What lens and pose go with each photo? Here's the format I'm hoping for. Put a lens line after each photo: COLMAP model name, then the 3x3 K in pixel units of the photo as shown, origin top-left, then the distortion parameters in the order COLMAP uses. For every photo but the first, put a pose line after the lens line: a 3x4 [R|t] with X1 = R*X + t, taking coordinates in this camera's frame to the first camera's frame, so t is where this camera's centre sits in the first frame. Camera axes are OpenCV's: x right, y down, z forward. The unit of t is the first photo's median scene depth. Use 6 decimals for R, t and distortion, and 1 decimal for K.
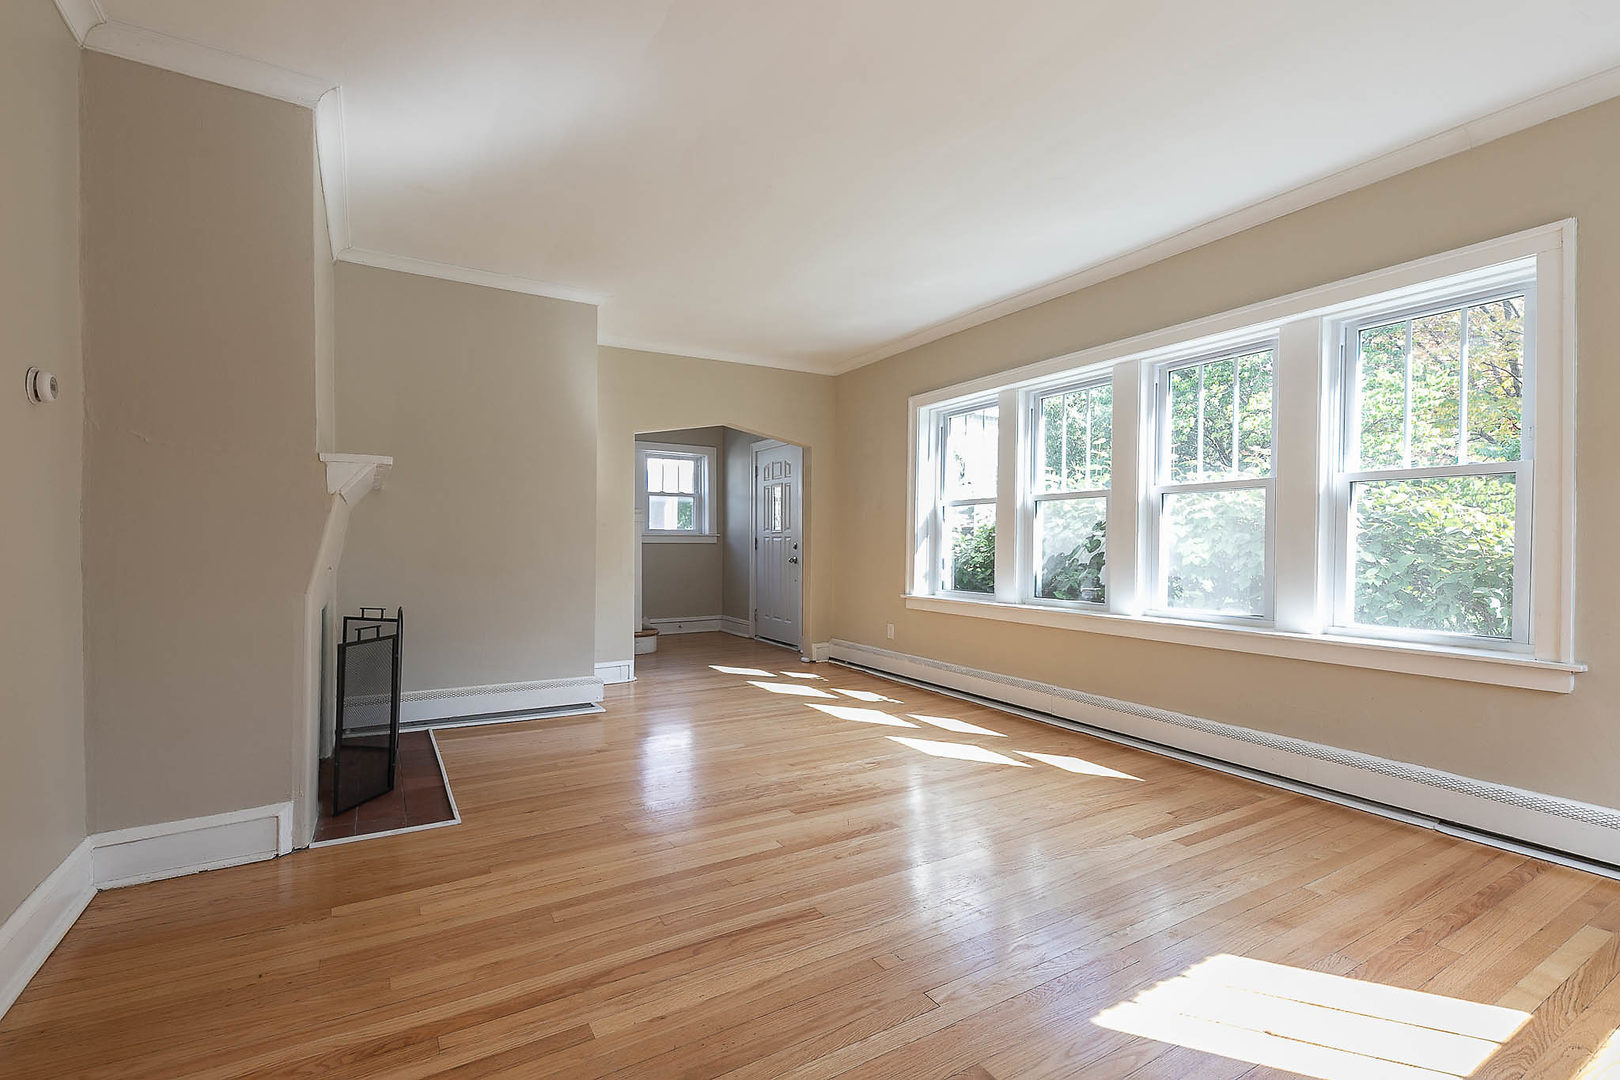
lens RADIAL K [[693.5, 0, 794.8], [0, 693.5, 545.1], [0, 0, 1]] dist [0.007395, -0.002437]
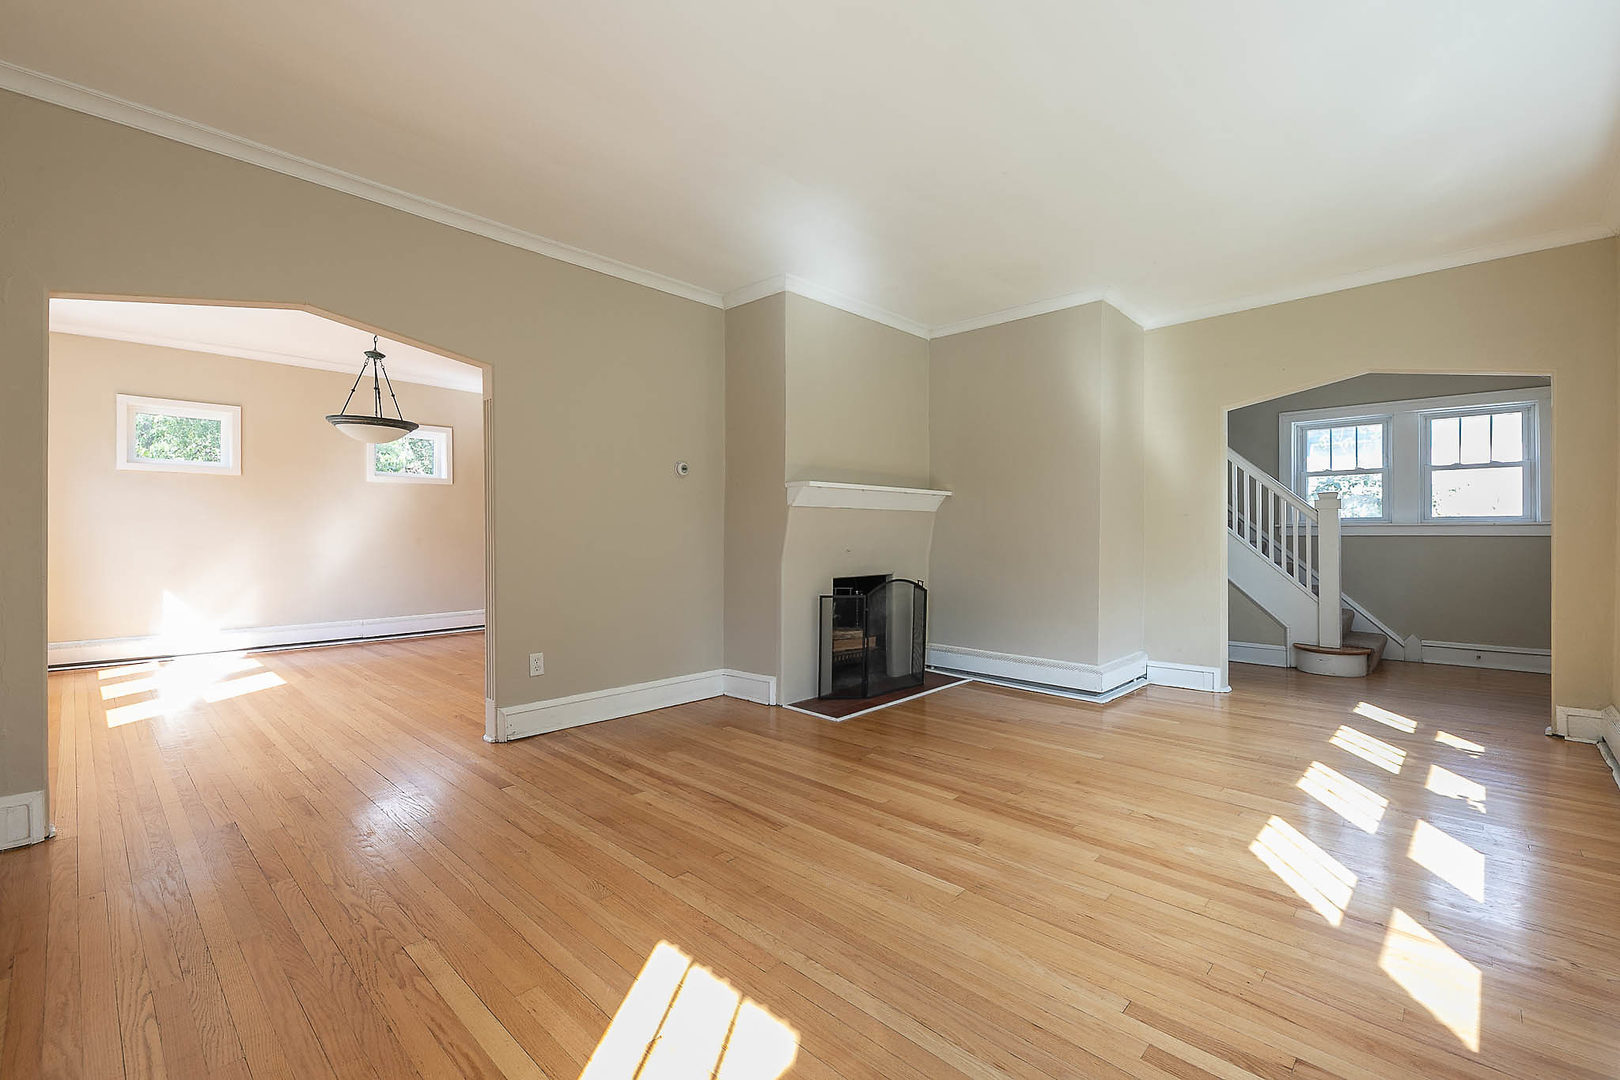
lens RADIAL K [[693.5, 0, 820.4], [0, 693.5, 532.1], [0, 0, 1]] dist [0.007395, -0.002437]
pose [[0.294900, -0.004950, -0.955515, 0.663079], [-0.004785, 0.999966, -0.006657, 0.002282], [0.955516, 0.006535, 0.294866, 0.368713]]
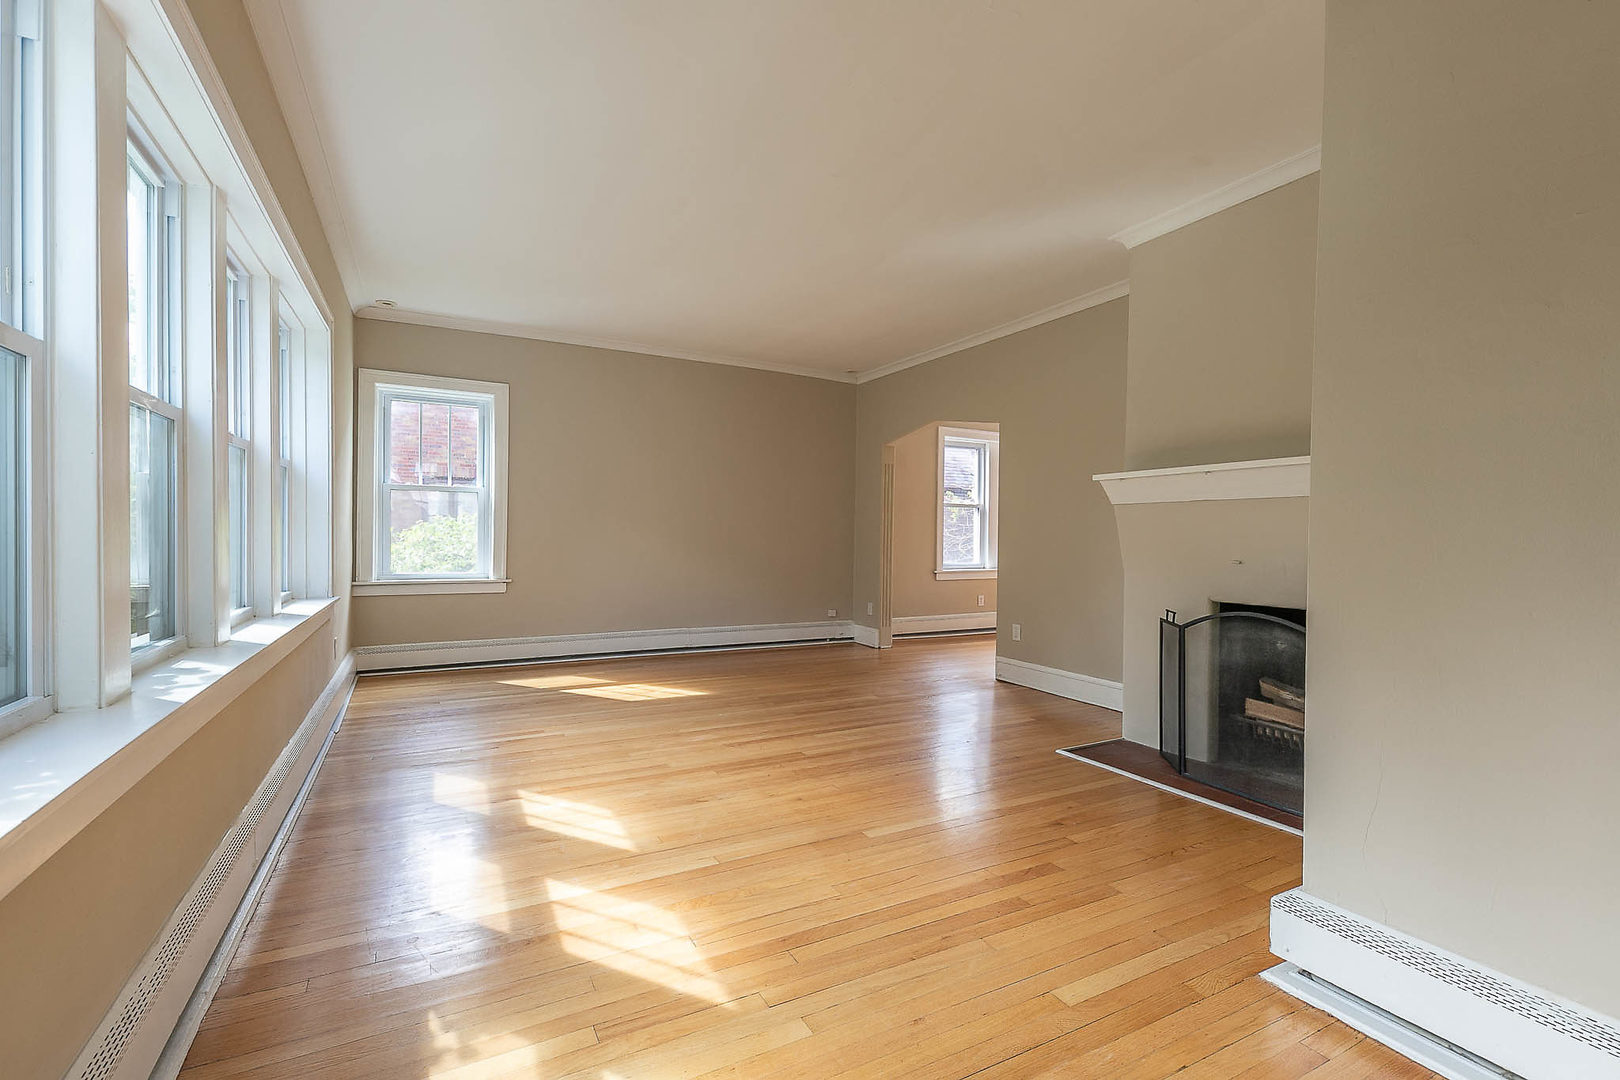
lens RADIAL K [[693.5, 0, 826.6], [0, 693.5, 542.2], [0, 0, 1]] dist [0.007395, -0.002437]
pose [[-0.999940, -0.010966, -0.000580, -0.028630], [-0.010971, 0.999895, 0.009436, 0.001660], [0.000476, 0.009442, -0.999955, 1.607621]]
